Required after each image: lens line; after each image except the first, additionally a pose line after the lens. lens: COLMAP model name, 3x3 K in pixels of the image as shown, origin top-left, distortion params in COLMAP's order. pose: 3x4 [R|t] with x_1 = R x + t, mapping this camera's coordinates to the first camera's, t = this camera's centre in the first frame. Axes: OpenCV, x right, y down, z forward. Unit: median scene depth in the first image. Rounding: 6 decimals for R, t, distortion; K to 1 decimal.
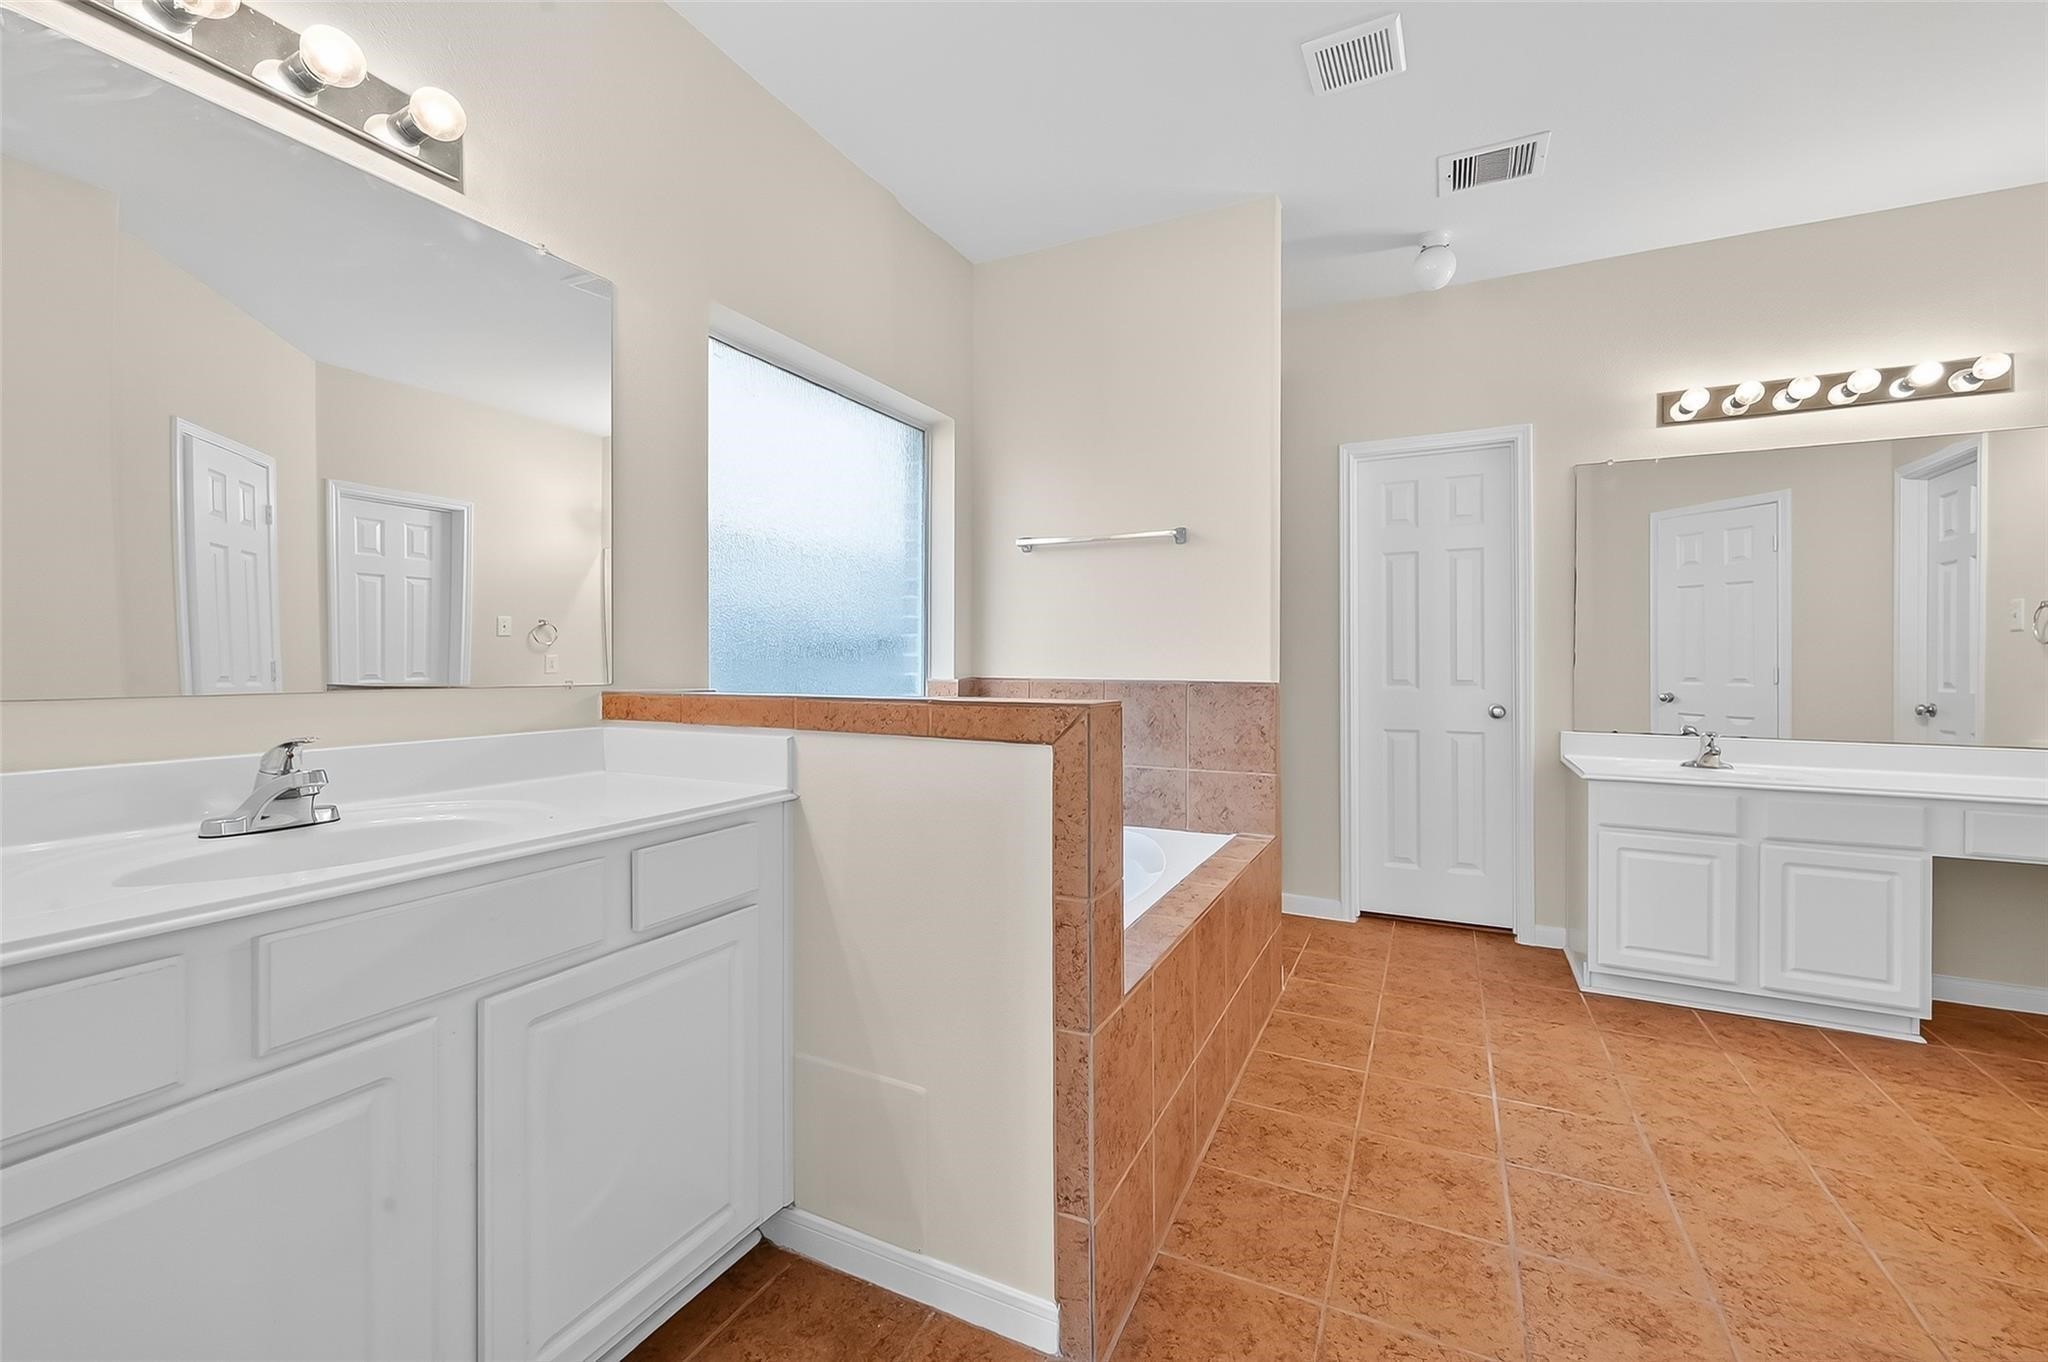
lens RADIAL K [[835.5, 0, 1039.2], [0, 835.5, 659.1], [0, 0, 1]] dist [0.000407, 0.000212]
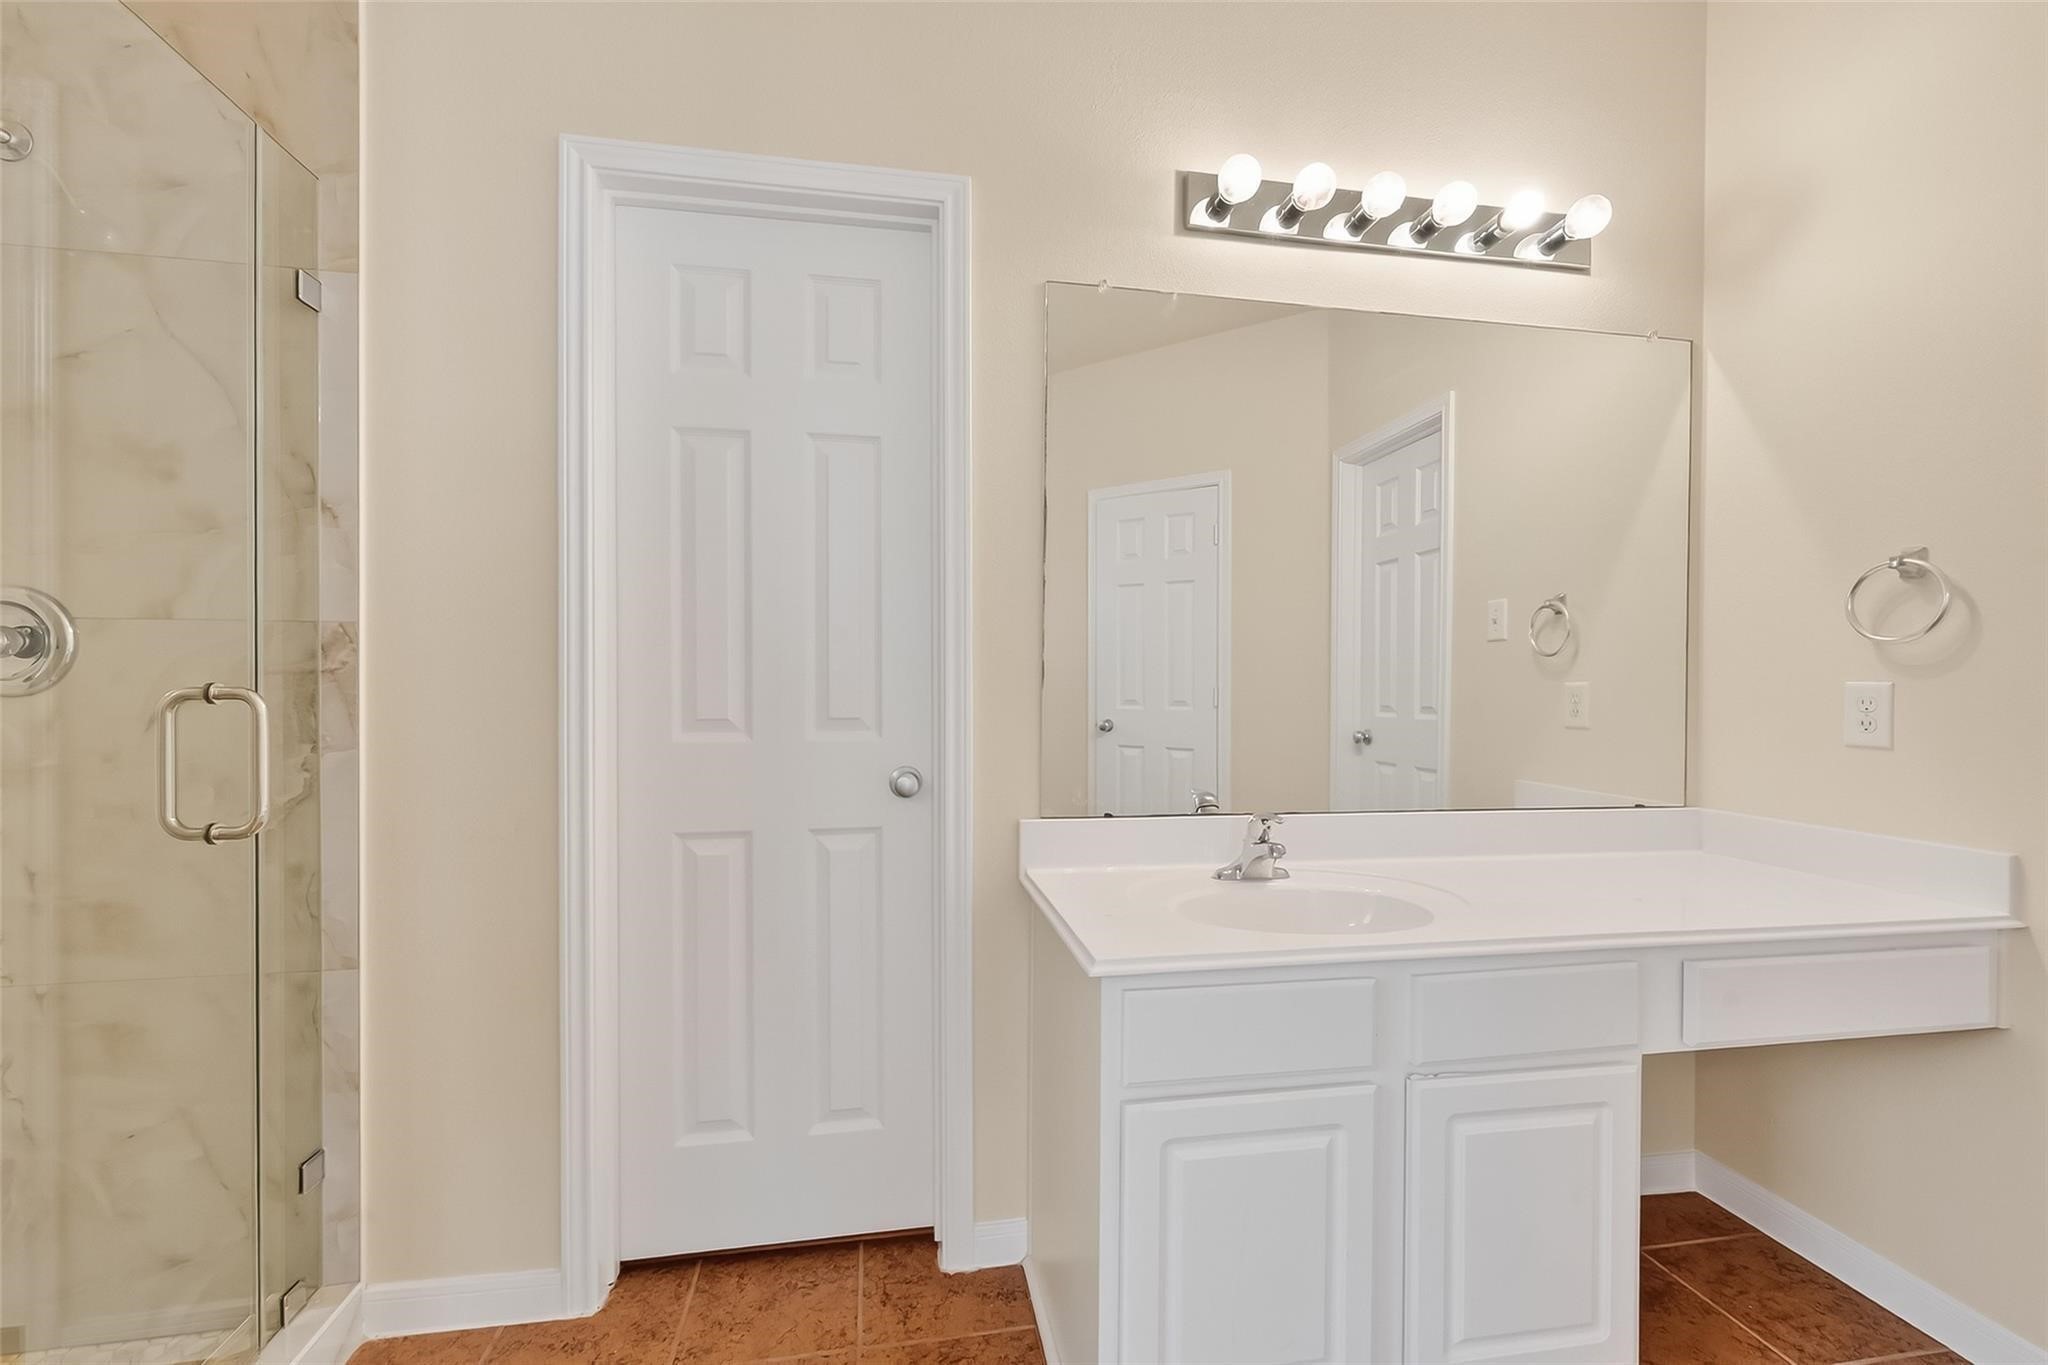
lens RADIAL K [[835.5, 0, 1023.4], [0, 835.5, 682.3], [0, 0, 1]] dist [0.000407, 0.000212]
pose [[0.811863, 0.000744, 0.583847, 0.317252], [-0.004238, 0.999980, 0.004619, 0.003089], [-0.583832, -0.006224, 0.811851, 0.561703]]
